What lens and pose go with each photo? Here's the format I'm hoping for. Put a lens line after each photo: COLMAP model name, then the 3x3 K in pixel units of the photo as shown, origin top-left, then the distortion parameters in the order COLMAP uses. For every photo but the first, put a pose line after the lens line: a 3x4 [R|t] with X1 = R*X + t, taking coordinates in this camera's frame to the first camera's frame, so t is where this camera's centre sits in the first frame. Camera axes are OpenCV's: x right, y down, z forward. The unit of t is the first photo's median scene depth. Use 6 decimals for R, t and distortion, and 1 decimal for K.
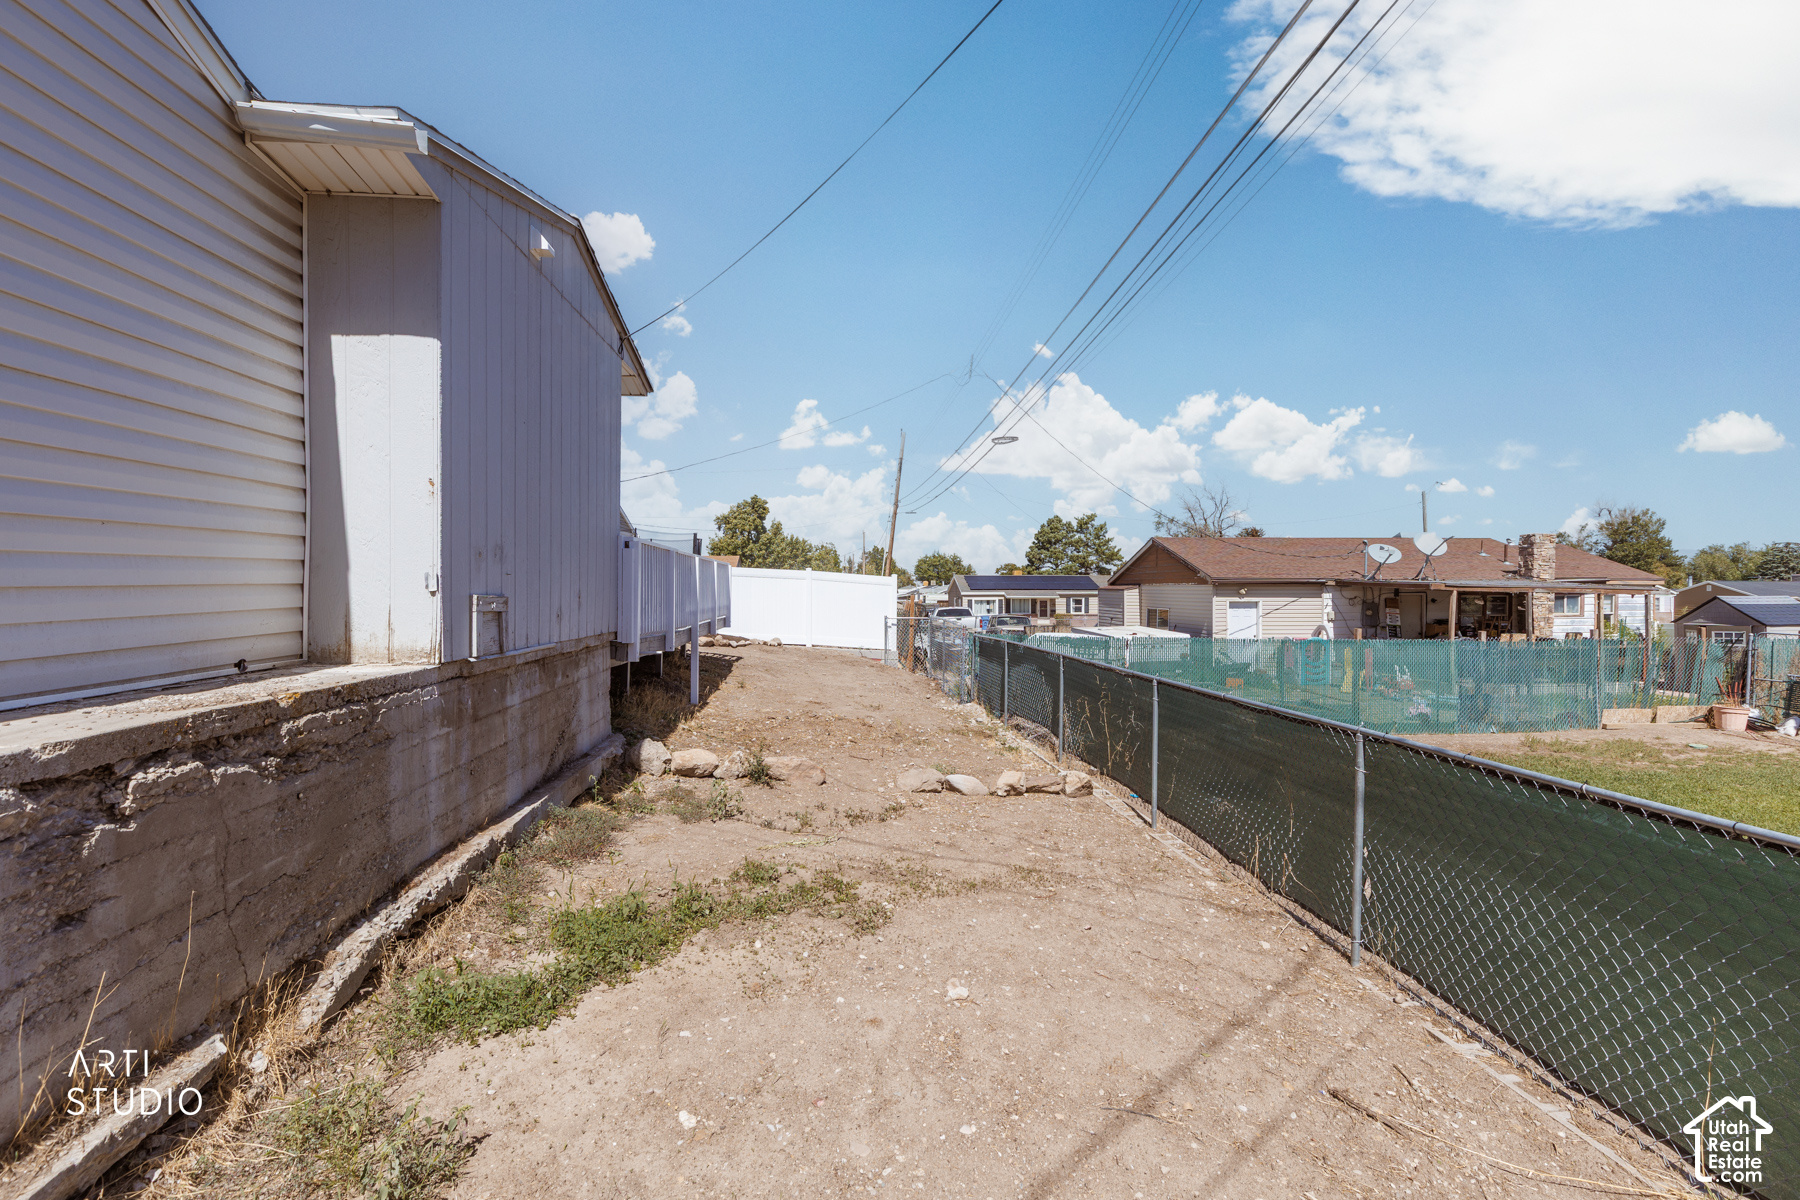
lens RADIAL K [[805.7, 0, 907.9], [0, 805.7, 595.9], [0, 0, 1]] dist [0.006999, -0.000526]
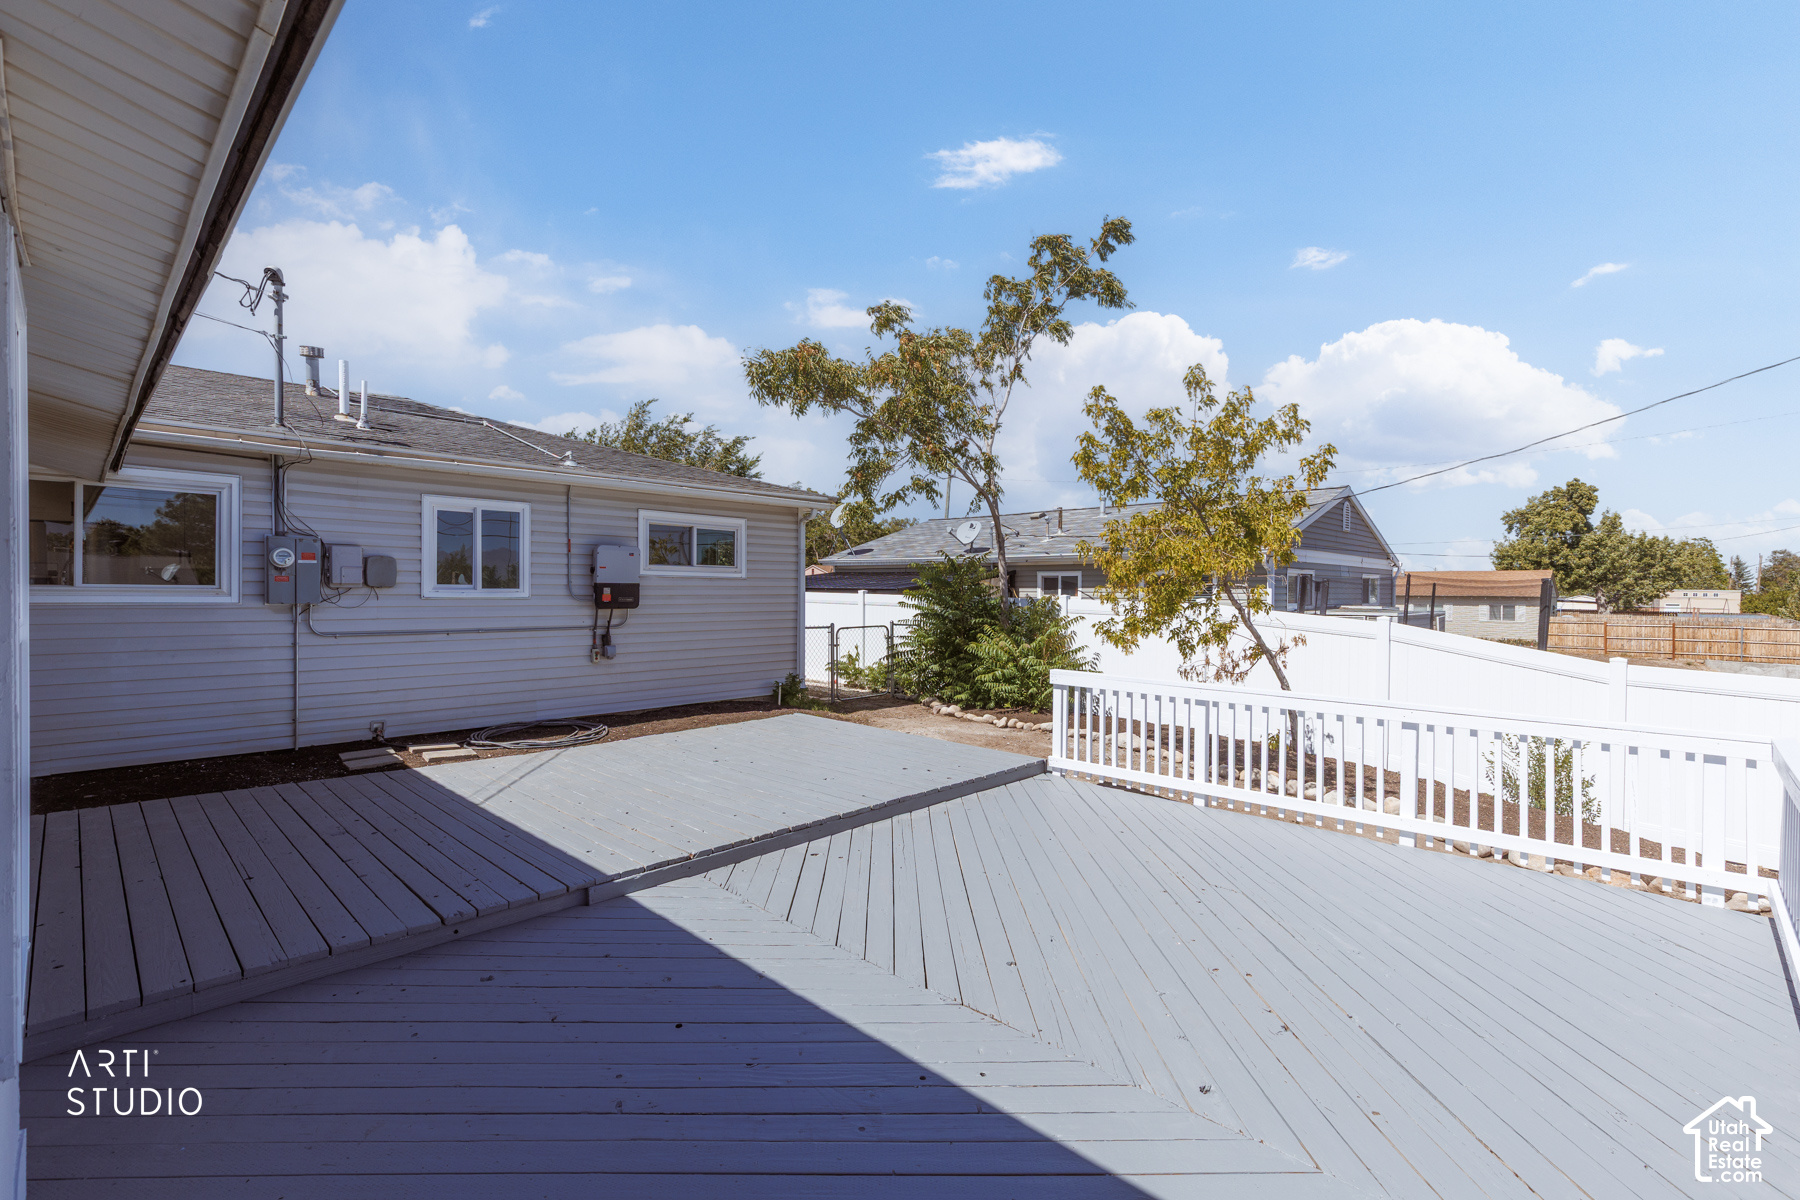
lens RADIAL K [[805.7, 0, 907.9], [0, 805.7, 595.9], [0, 0, 1]] dist [0.006999, -0.000526]
pose [[0.655560, 0.009004, -0.755089, -0.736538], [-0.013947, 0.999903, -0.000186, -0.304684], [0.755014, 0.010653, 0.655622, 1.974499]]
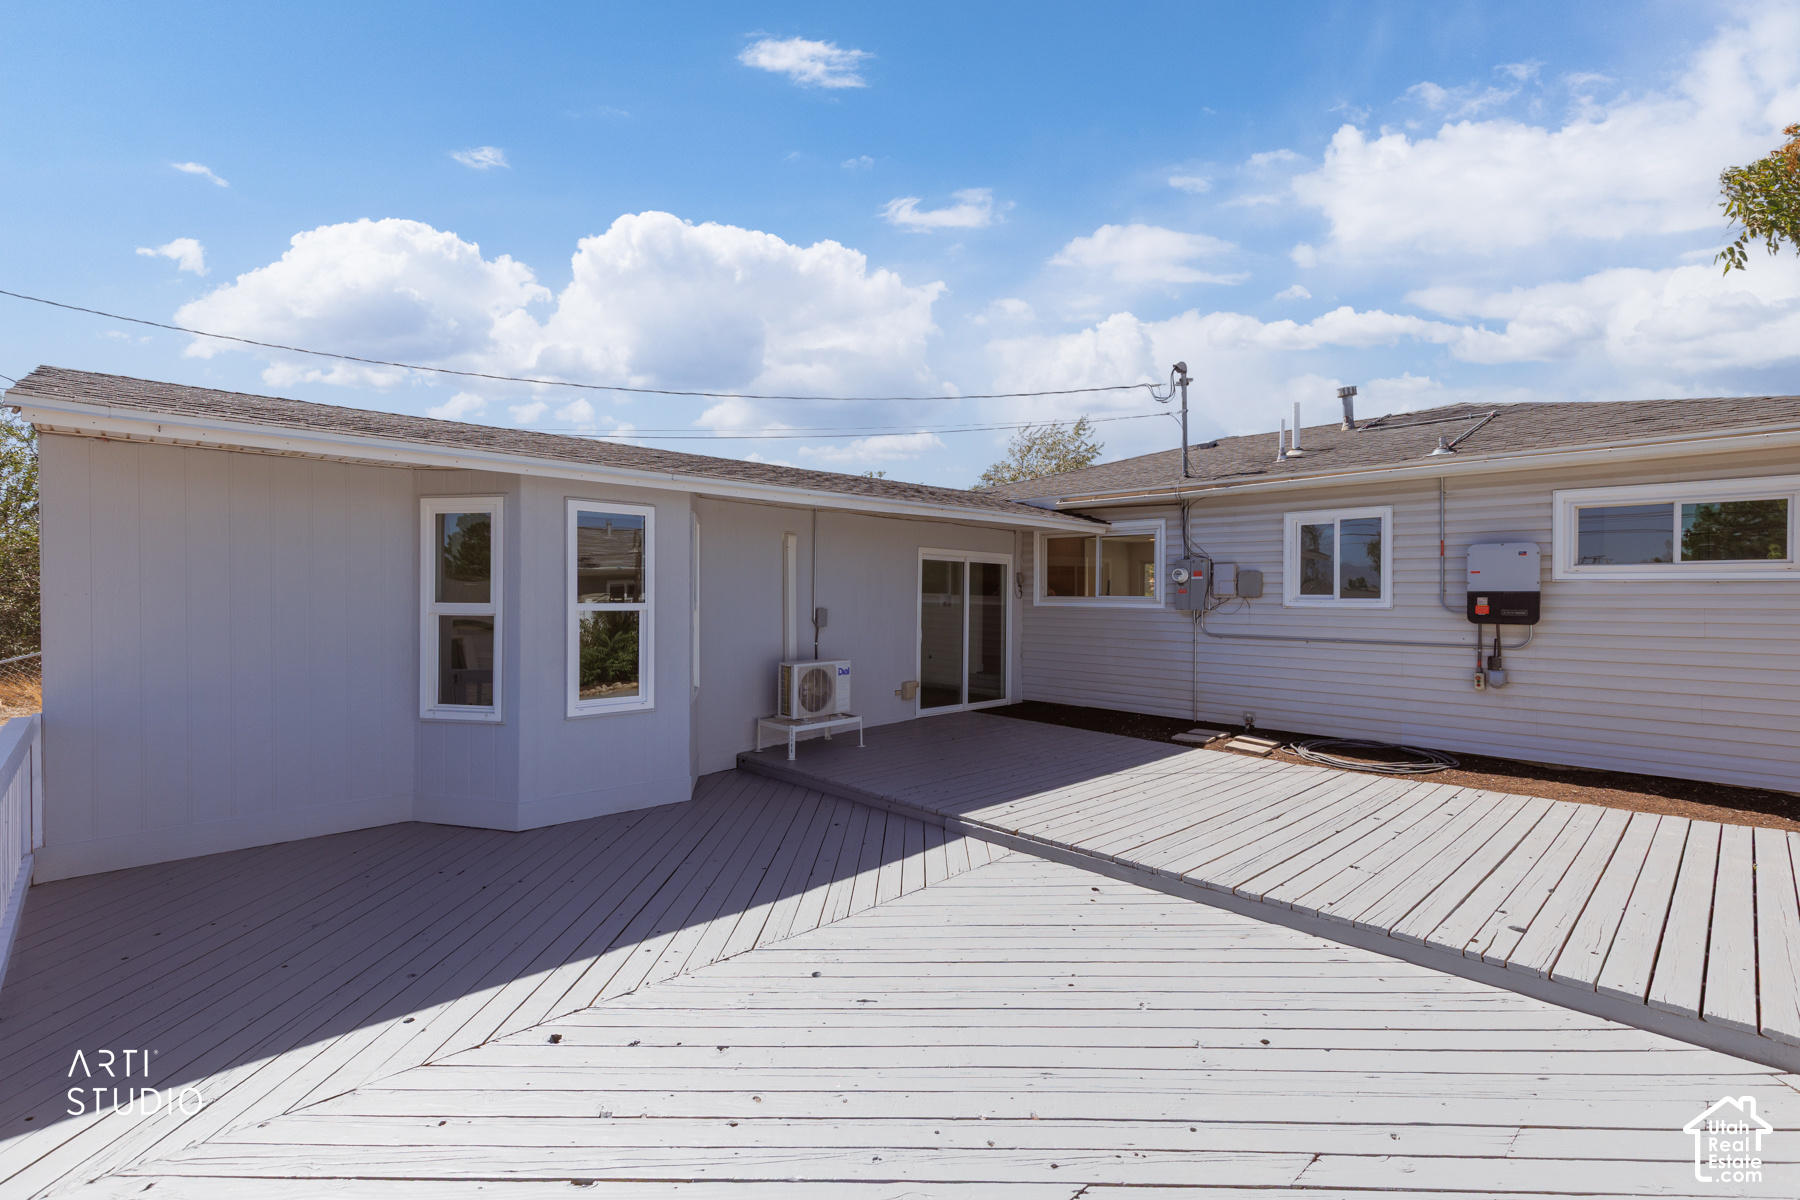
lens RADIAL K [[802.4, 0, 908.0], [0, 802.4, 594.5], [0, 0, 1]] dist [0.012914, -0.006786]
pose [[-0.778465, -0.006621, -0.627653, -0.861828], [-0.012691, 0.999906, 0.005191, -0.315353], [0.627559, 0.012007, -0.778476, 3.400671]]
